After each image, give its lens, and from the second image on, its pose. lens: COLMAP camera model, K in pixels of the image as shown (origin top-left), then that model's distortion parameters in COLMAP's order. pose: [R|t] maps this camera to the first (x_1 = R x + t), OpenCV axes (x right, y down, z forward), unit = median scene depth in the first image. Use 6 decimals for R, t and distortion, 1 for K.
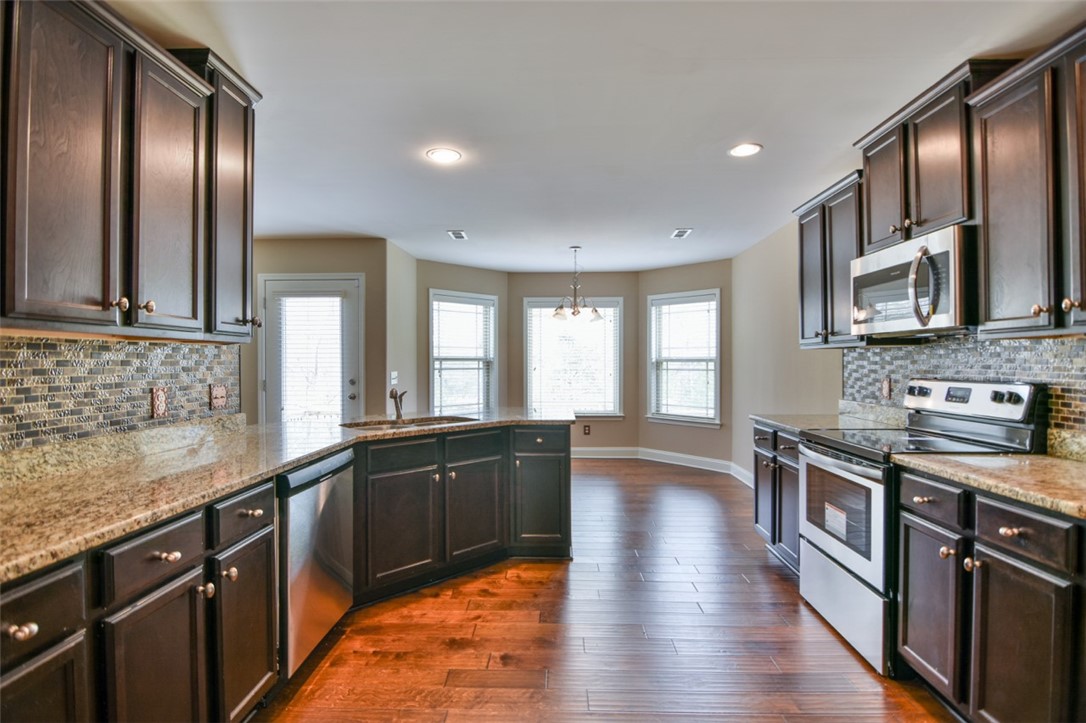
lens RADIAL K [[521.7, 0, 547.5], [0, 521.7, 363.8], [0, 0, 1]] dist [-0.012183, -0.000608]
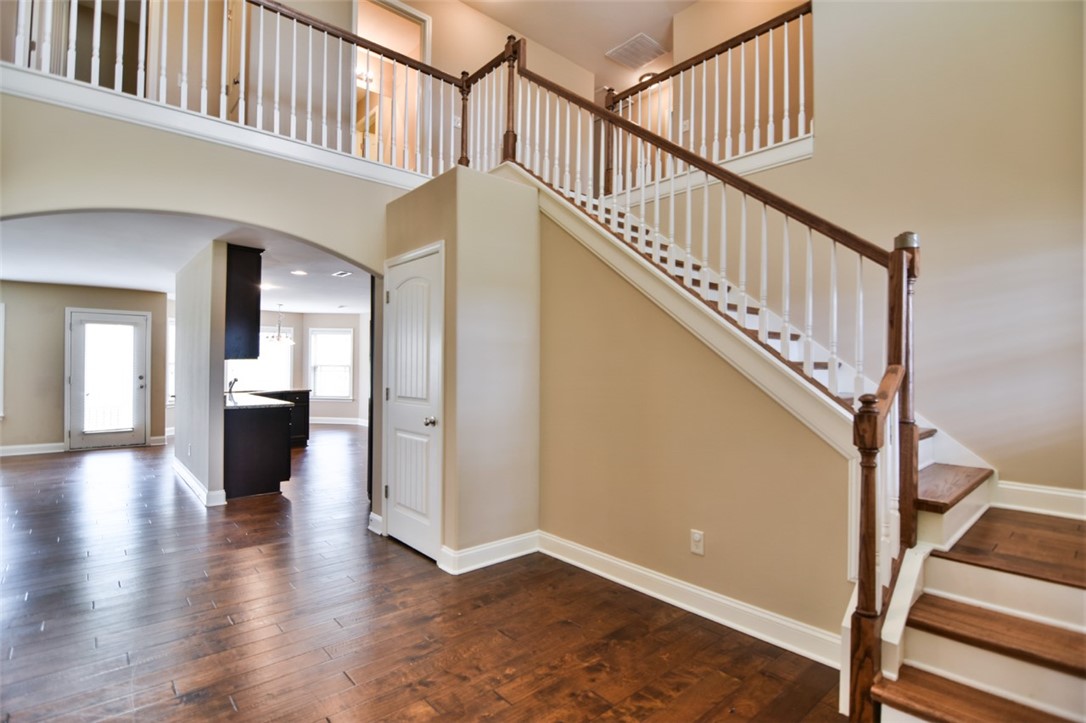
lens RADIAL K [[521.7, 0, 547.5], [0, 521.7, 363.8], [0, 0, 1]] dist [-0.012183, -0.000608]
pose [[0.729481, 0.012324, 0.683890, -0.556572], [-0.007801, 0.999923, -0.009699, -0.002784], [-0.683956, 0.001740, 0.729521, -1.079224]]
